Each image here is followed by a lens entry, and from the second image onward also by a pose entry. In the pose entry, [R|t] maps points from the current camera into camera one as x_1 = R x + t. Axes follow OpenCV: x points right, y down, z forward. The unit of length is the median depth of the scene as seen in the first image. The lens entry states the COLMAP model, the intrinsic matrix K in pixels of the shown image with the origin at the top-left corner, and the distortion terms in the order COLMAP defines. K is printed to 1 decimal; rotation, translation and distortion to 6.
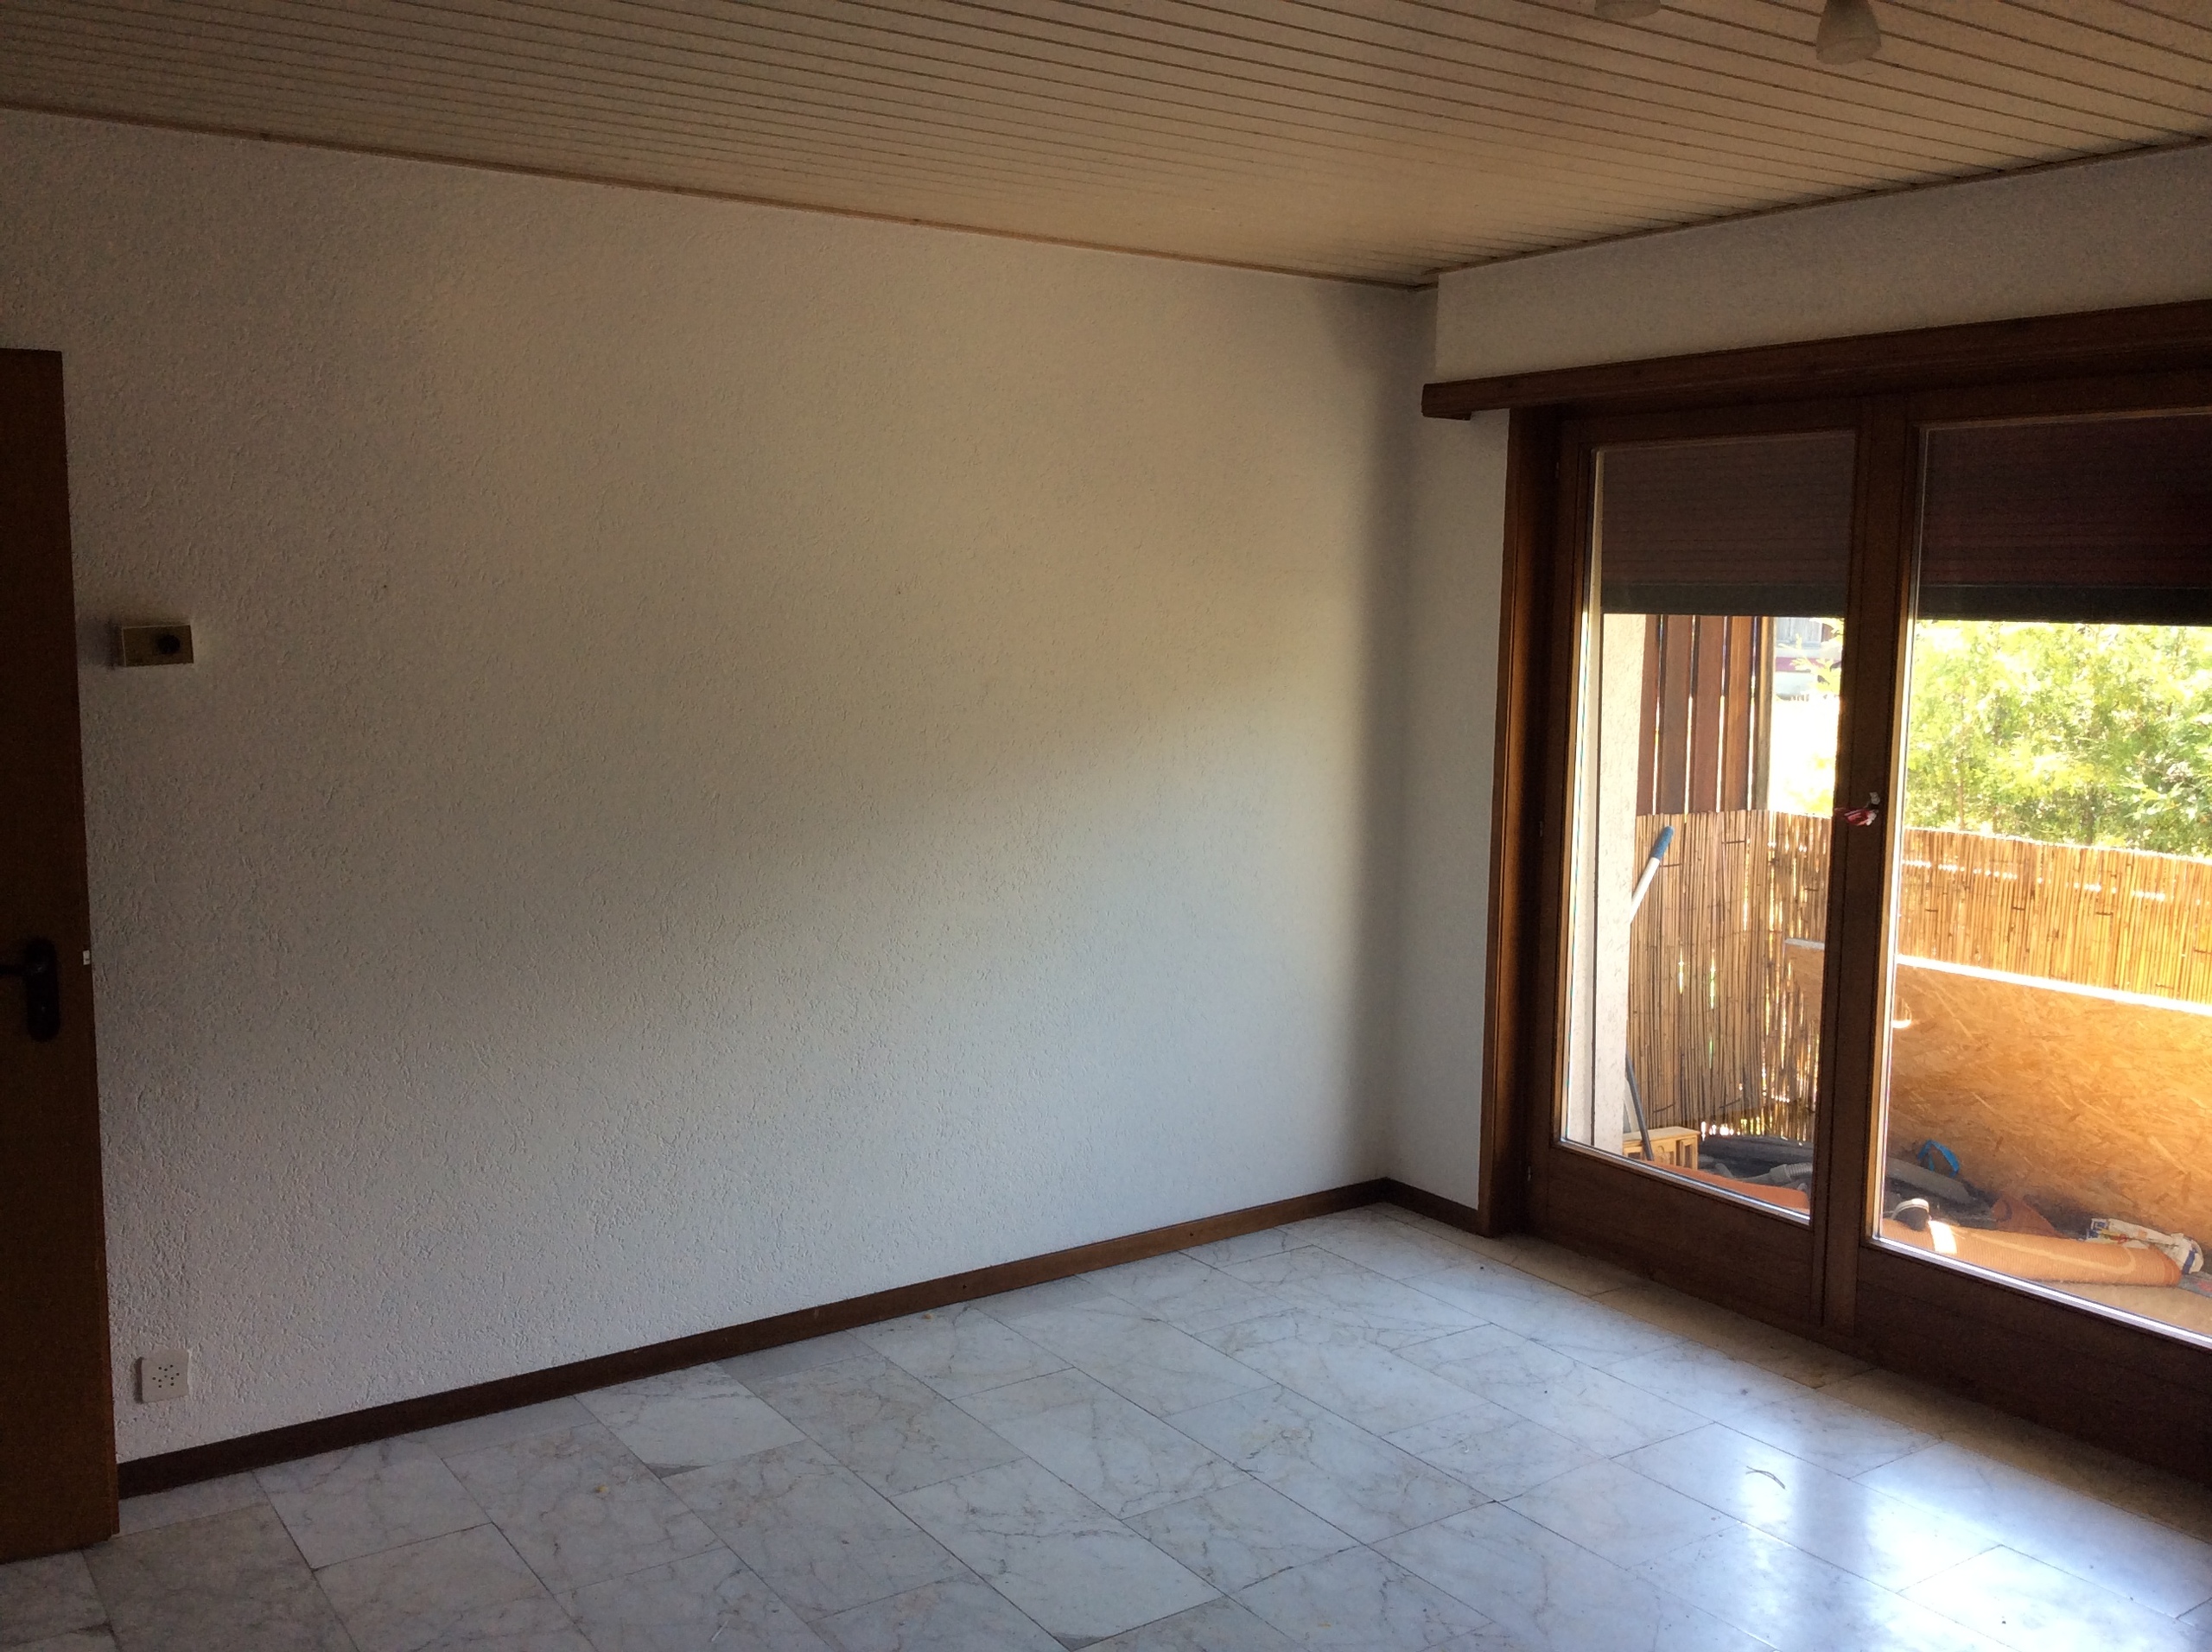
lens RADIAL K [[1963.3, 0, 1106.0], [0, 1963.3, 826.0], [0, 0, 1]] dist [0.114980, -0.229036]
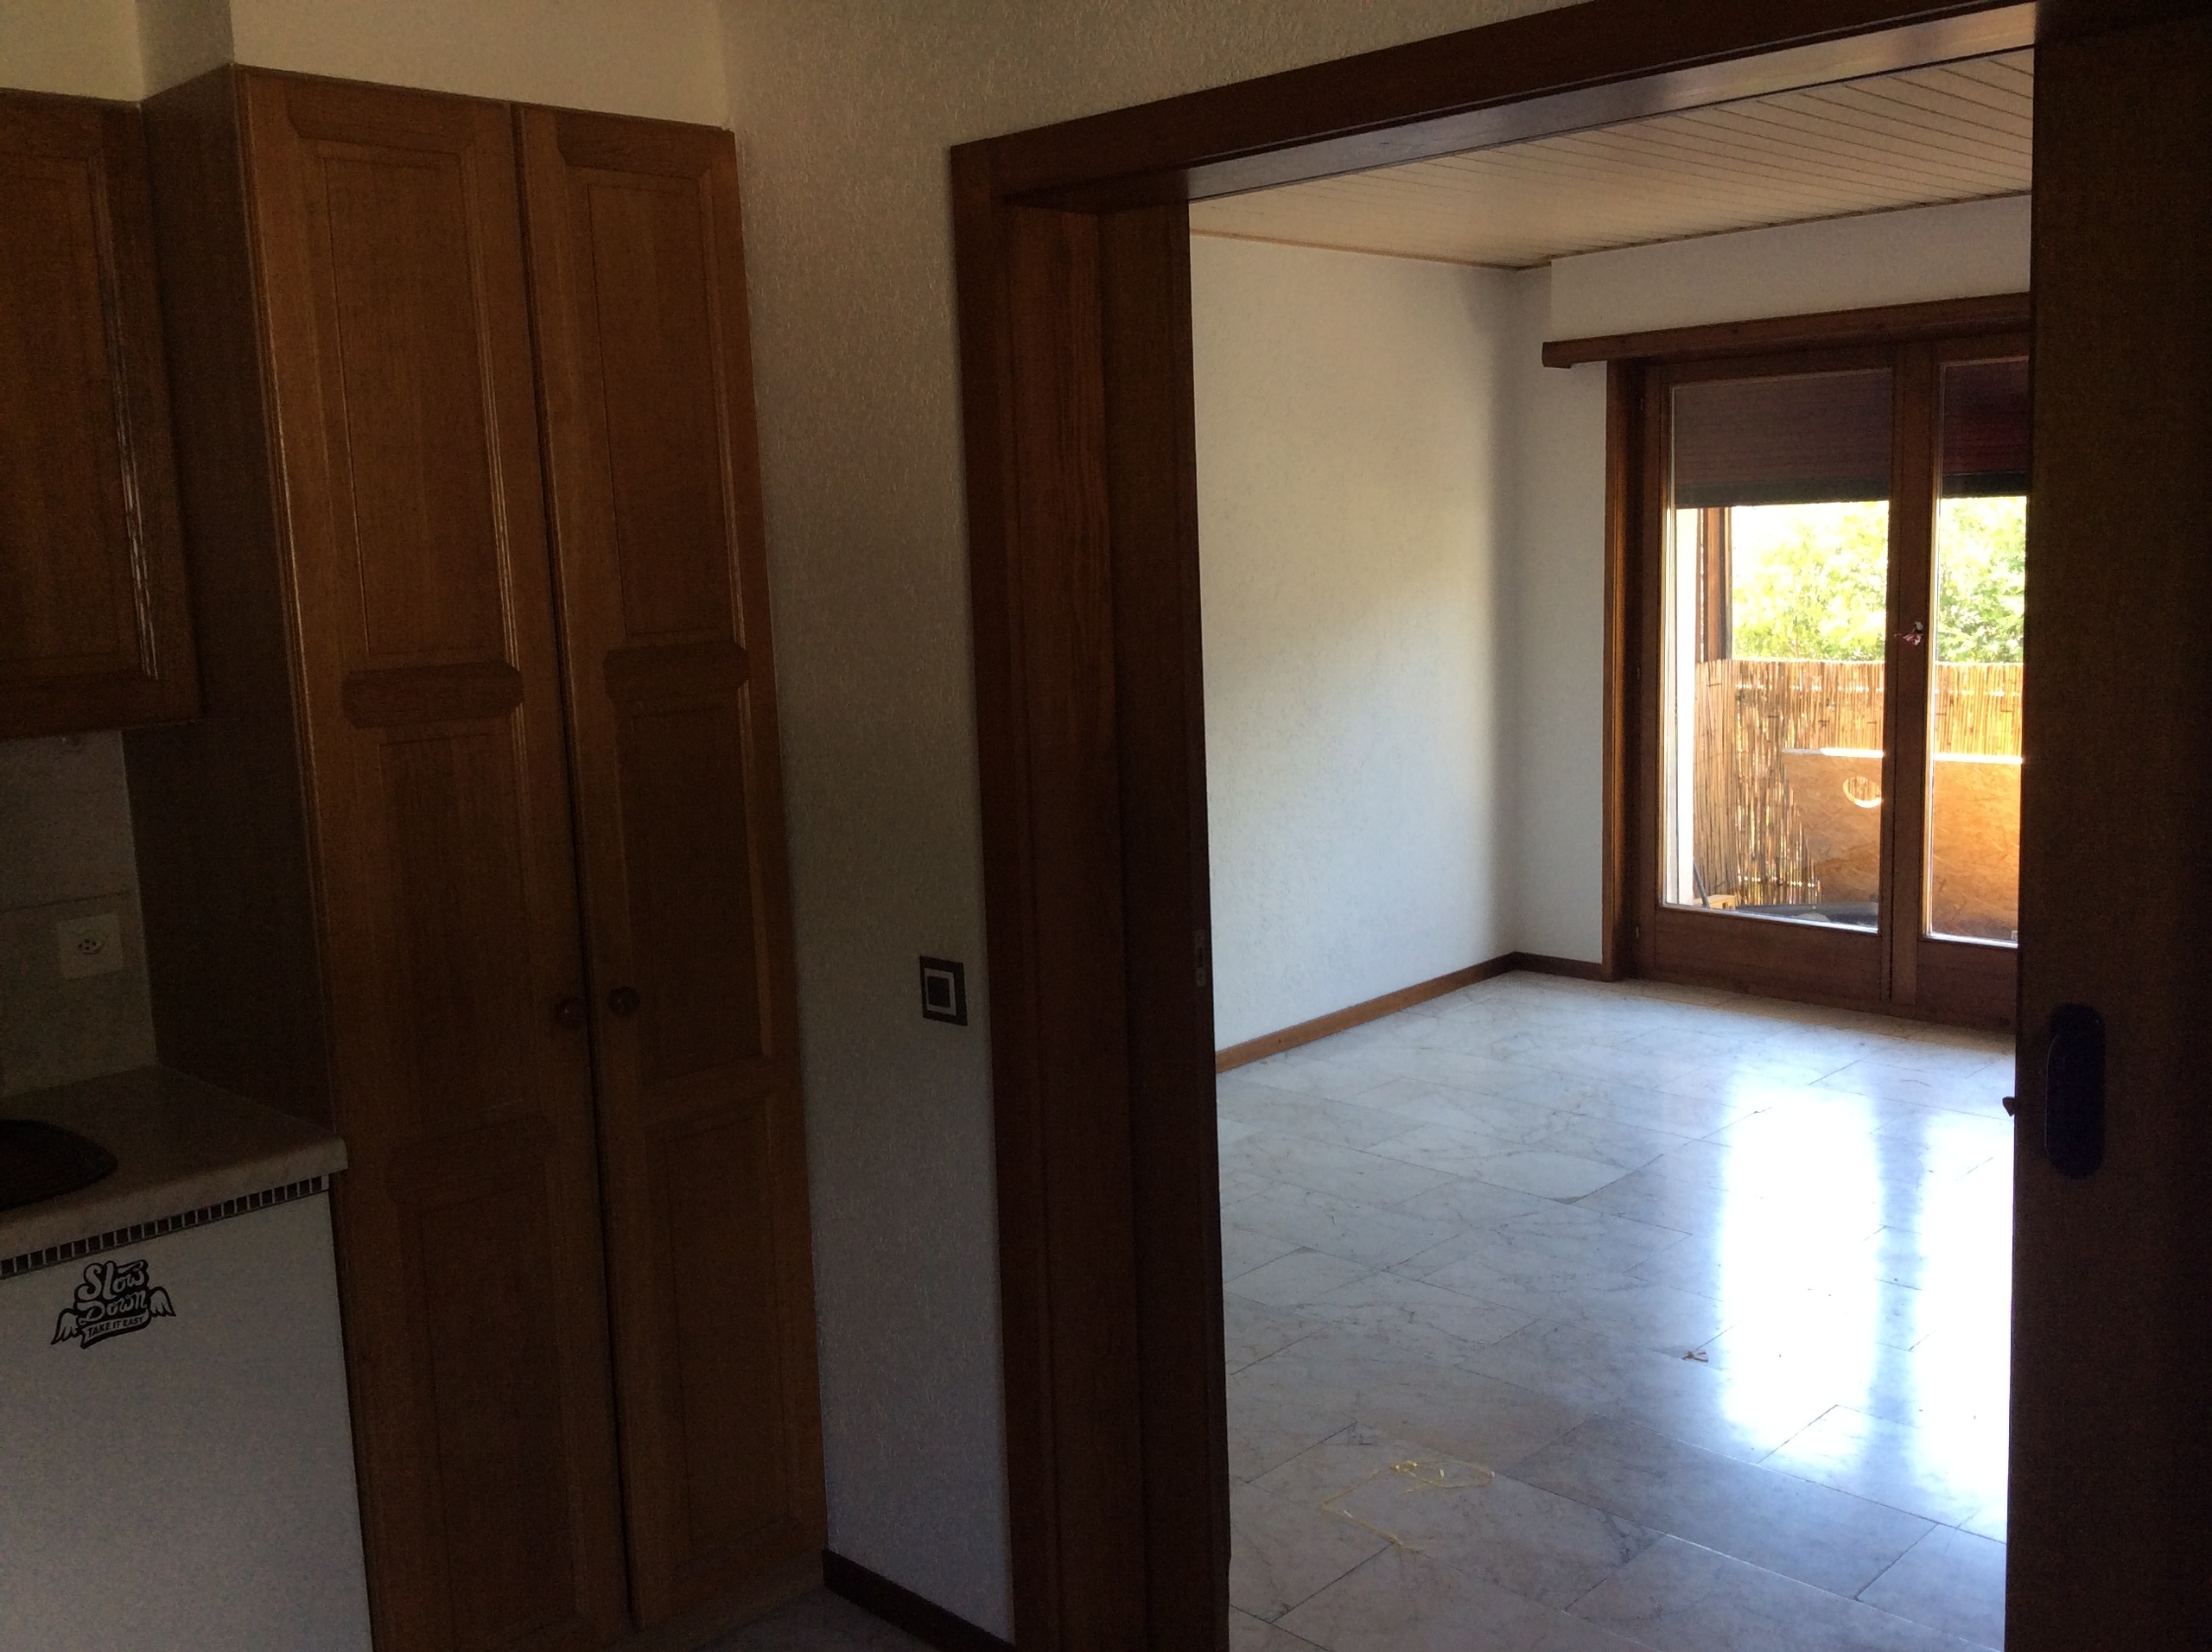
lens RADIAL K [[1963.3, 0, 1106.0], [0, 1963.3, 826.0], [0, 0, 1]] dist [0.114980, -0.229036]
pose [[0.981496, -0.077385, 0.175149, -0.388880], [0.072139, 0.996740, 0.036130, 0.030992], [-0.177373, -0.022826, 0.983879, -0.266923]]
